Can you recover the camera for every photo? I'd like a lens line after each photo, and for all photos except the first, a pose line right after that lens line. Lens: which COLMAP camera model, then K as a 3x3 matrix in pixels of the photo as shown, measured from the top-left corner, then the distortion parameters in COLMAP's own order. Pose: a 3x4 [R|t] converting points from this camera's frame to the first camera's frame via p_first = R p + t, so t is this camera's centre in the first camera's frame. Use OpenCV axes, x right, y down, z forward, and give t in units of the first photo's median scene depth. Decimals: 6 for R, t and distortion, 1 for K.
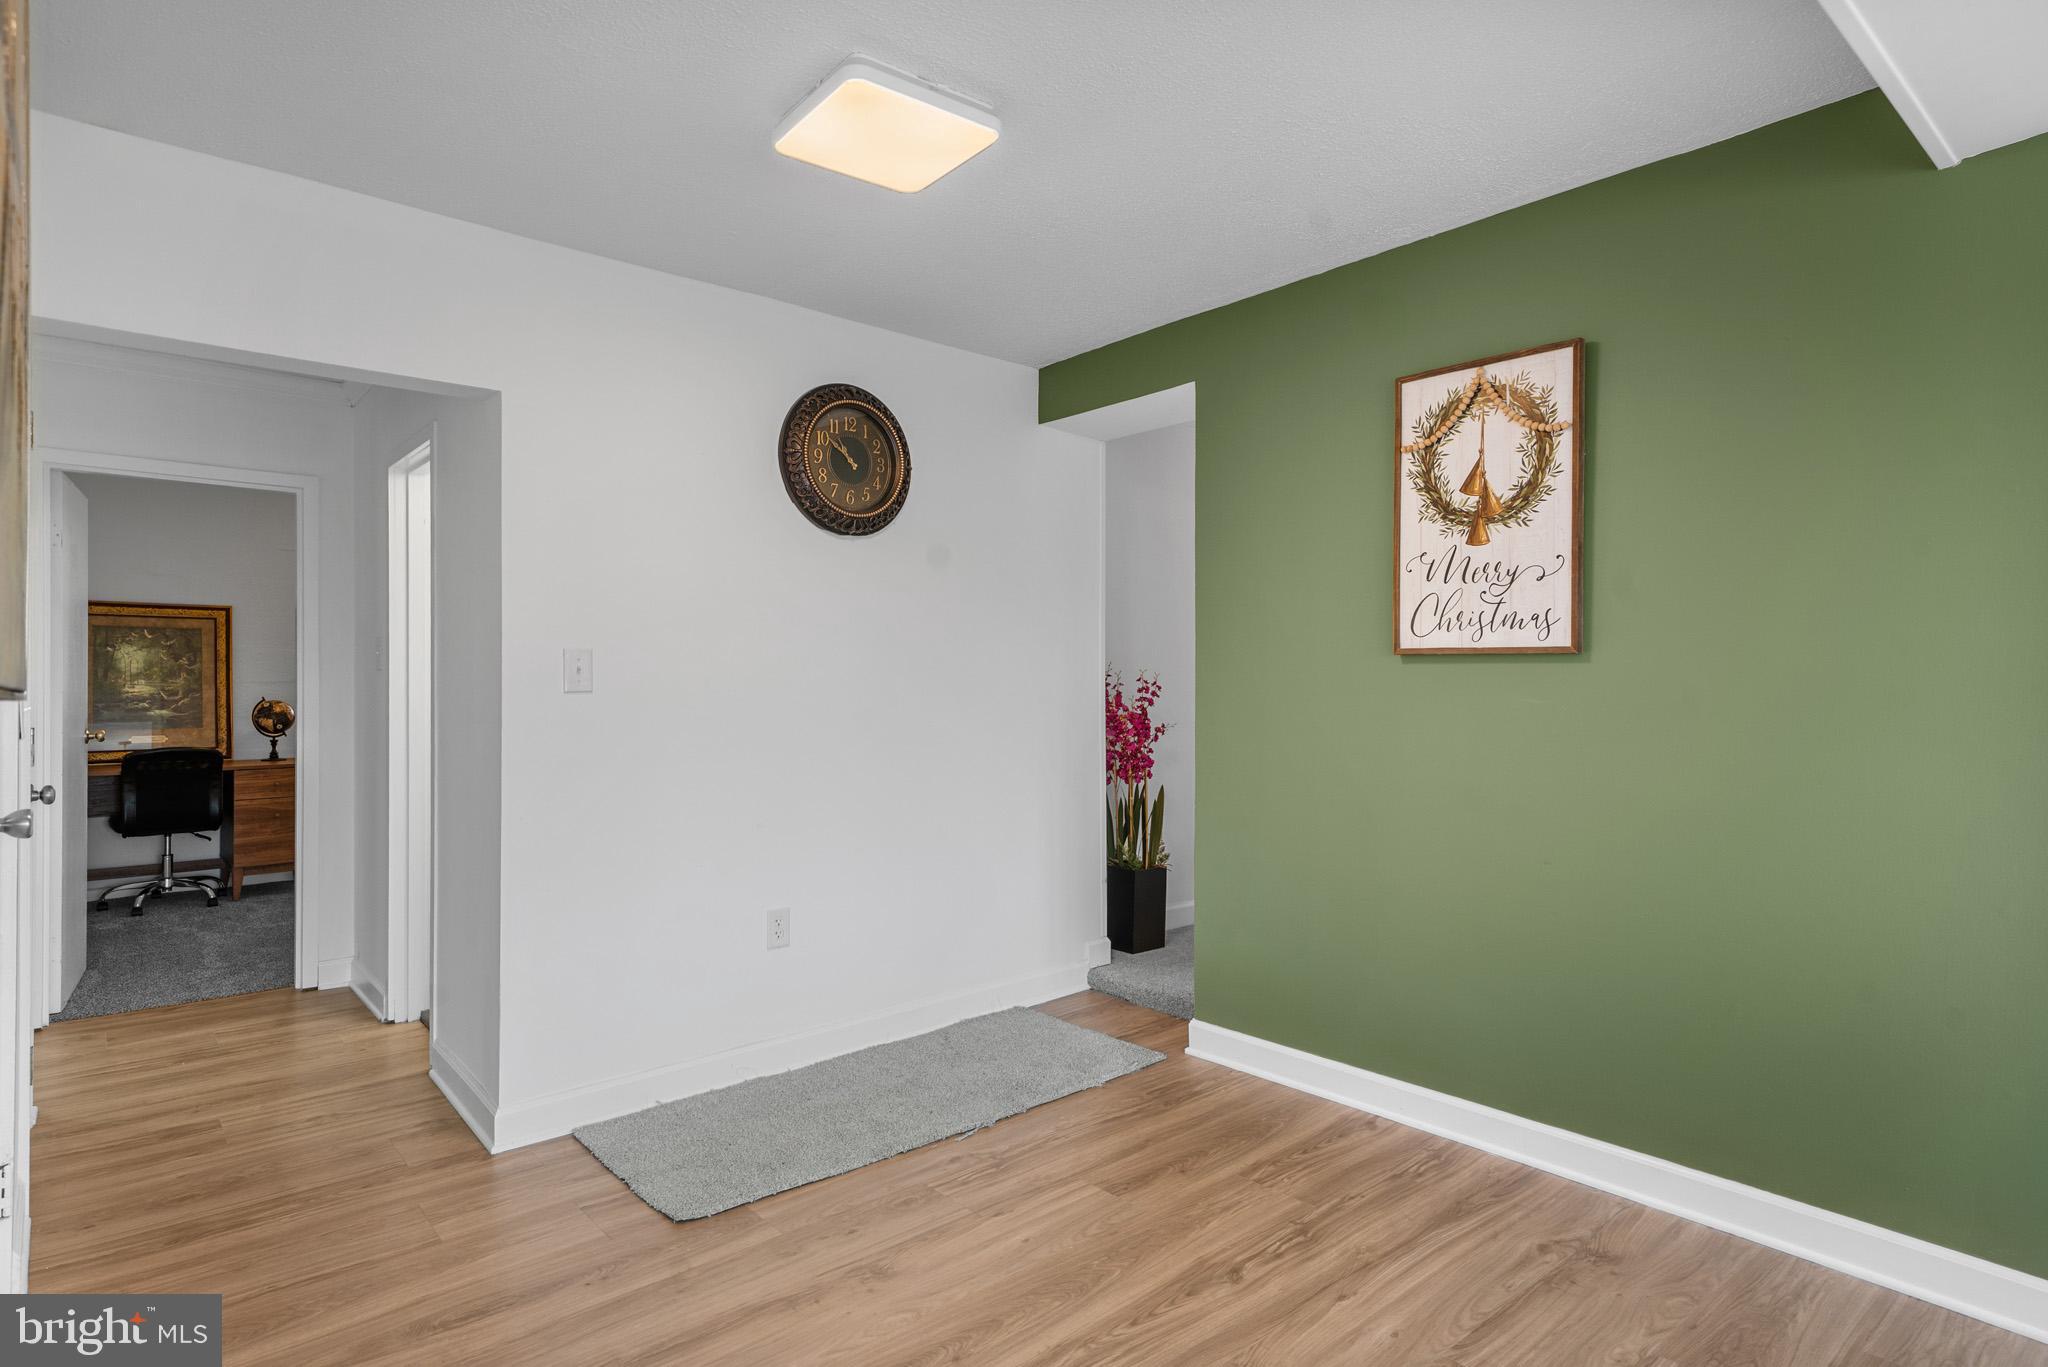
lens RADIAL K [[1046.8, 0, 1024.0], [0, 1046.8, 683.5], [0, 0, 1]] dist [0.020753, 0.001063]
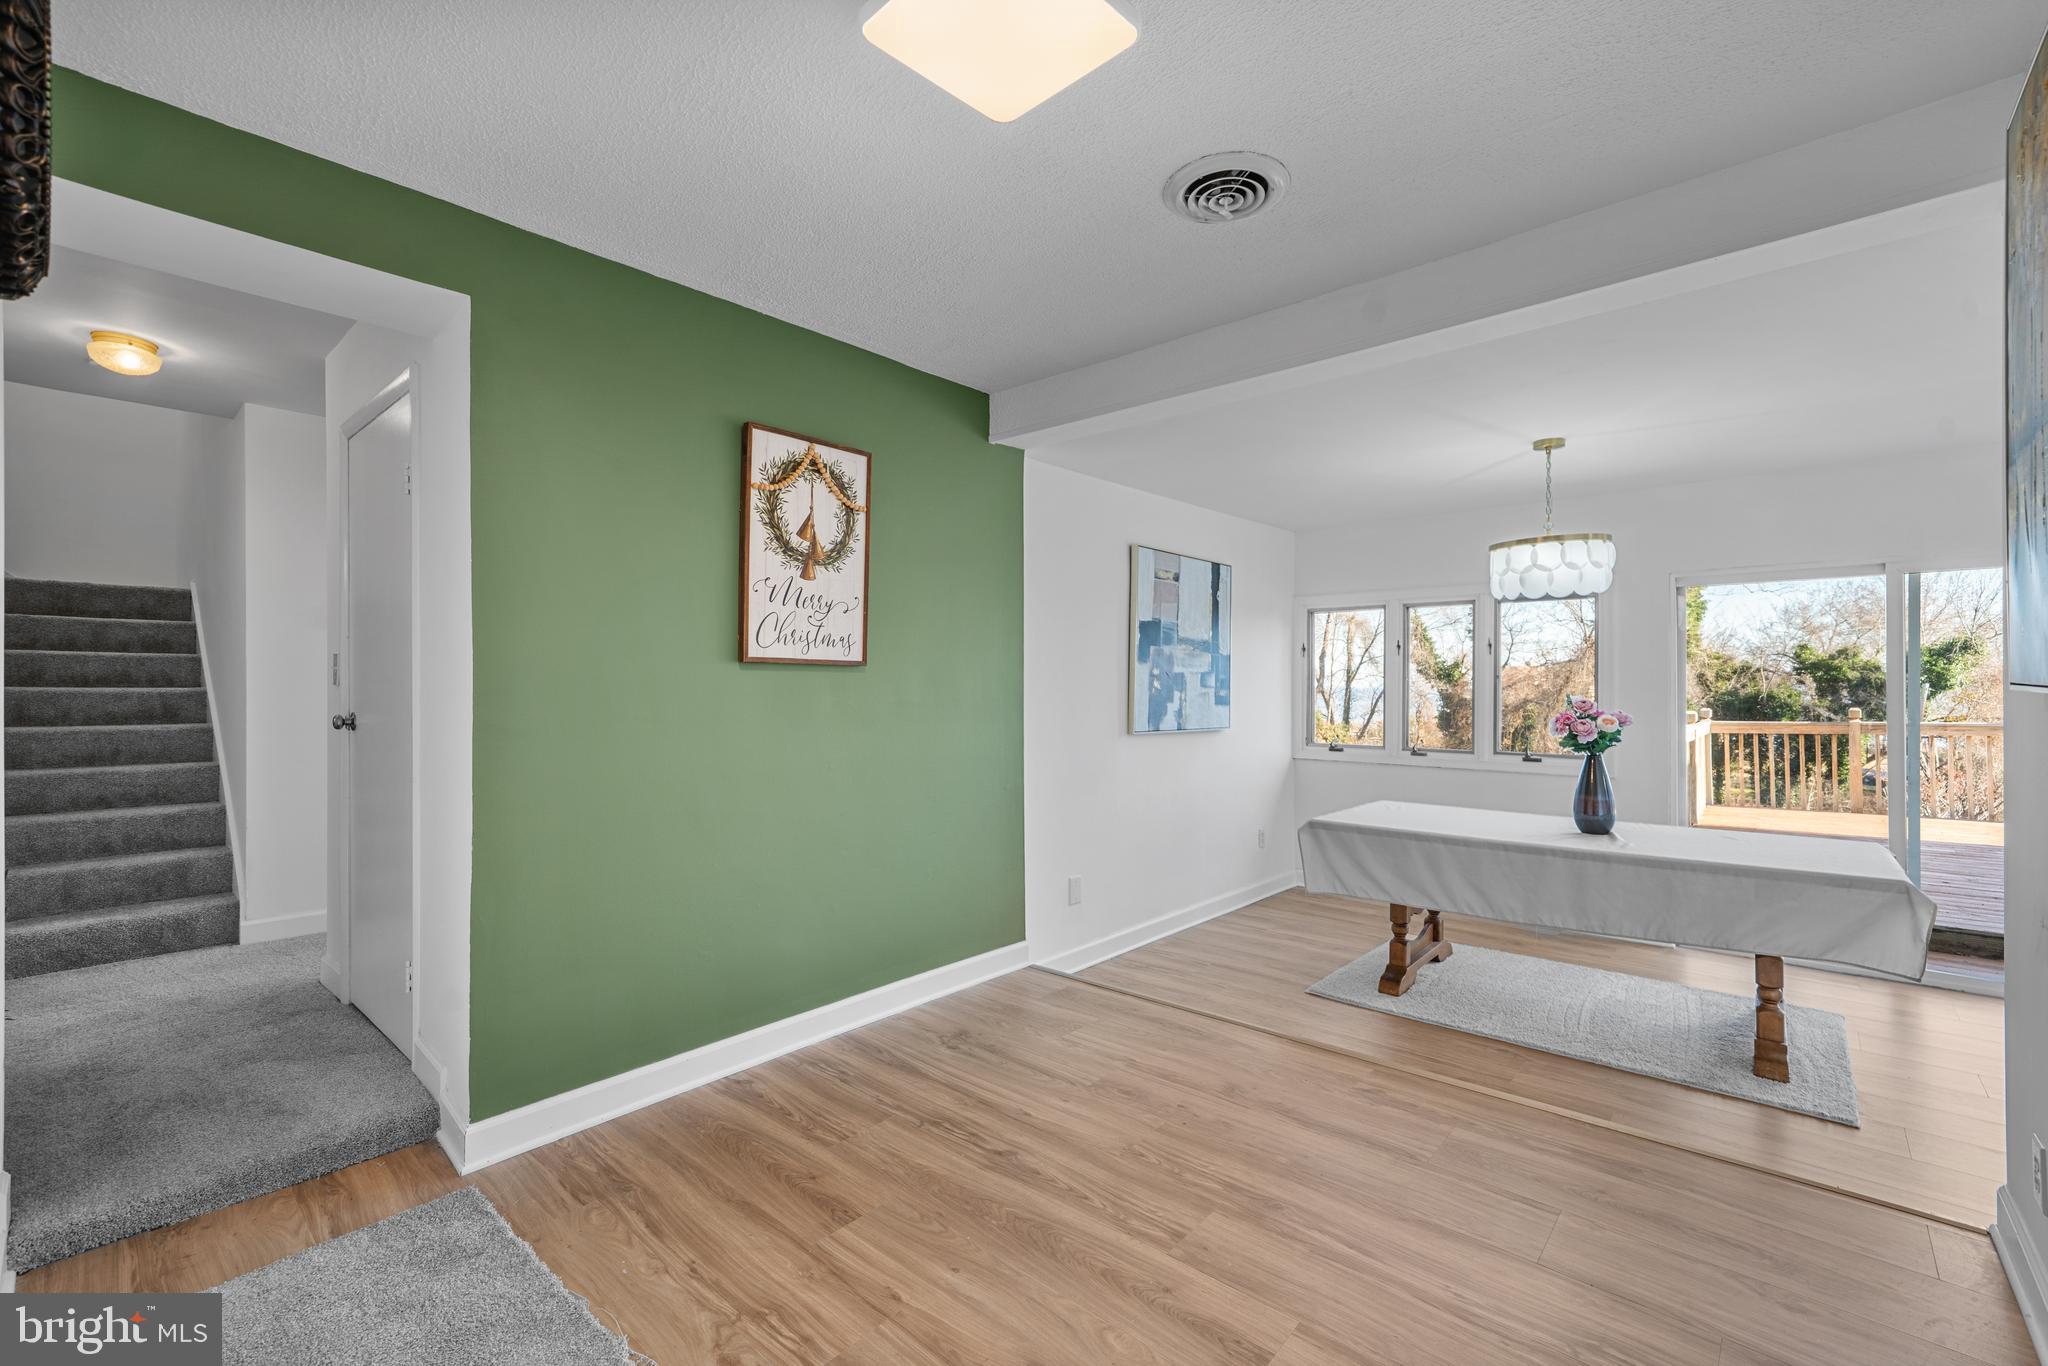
lens RADIAL K [[893.5, 0, 1003.1], [0, 893.5, 681.1], [0, 0, 1]] dist [0.000546, 0.000278]
pose [[-0.105978, 0.000618, 0.994368, -0.690241], [0.001470, 0.999999, -0.000465, -0.006201], [-0.994367, 0.001412, -0.105979, 0.883729]]
